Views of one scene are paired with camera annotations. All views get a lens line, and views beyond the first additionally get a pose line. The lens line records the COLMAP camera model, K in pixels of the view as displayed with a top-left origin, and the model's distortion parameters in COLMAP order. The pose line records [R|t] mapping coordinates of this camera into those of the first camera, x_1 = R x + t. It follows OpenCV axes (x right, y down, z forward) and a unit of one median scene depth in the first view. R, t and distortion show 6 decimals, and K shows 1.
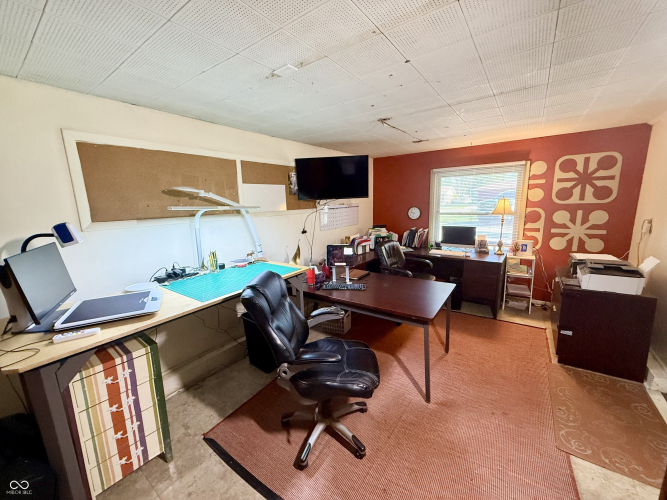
lens RADIAL K [[264.9, 0, 331.9], [0, 264.9, 249.9], [0, 0, 1]] dist [0.000678, 0.000096]
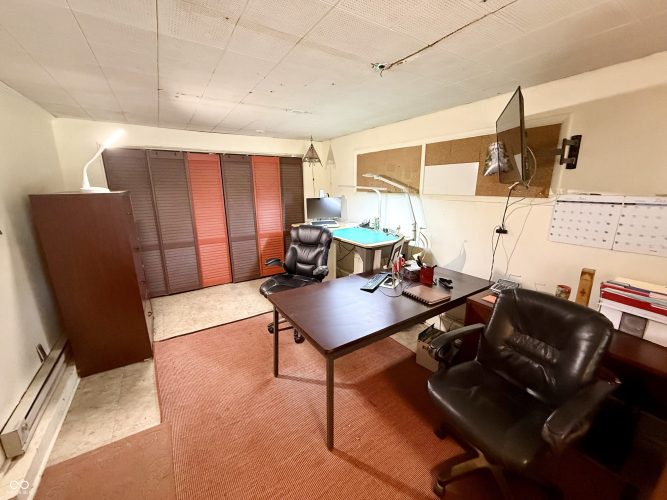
lens RADIAL K [[264.9, 0, 331.9], [0, 264.9, 249.9], [0, 0, 1]] dist [0.000678, 0.000096]
pose [[-0.352076, 0.251405, -0.901575, 0.834883], [-0.166904, 0.930949, 0.324773, -0.213516], [0.920970, 0.264821, -0.285804, 1.021085]]
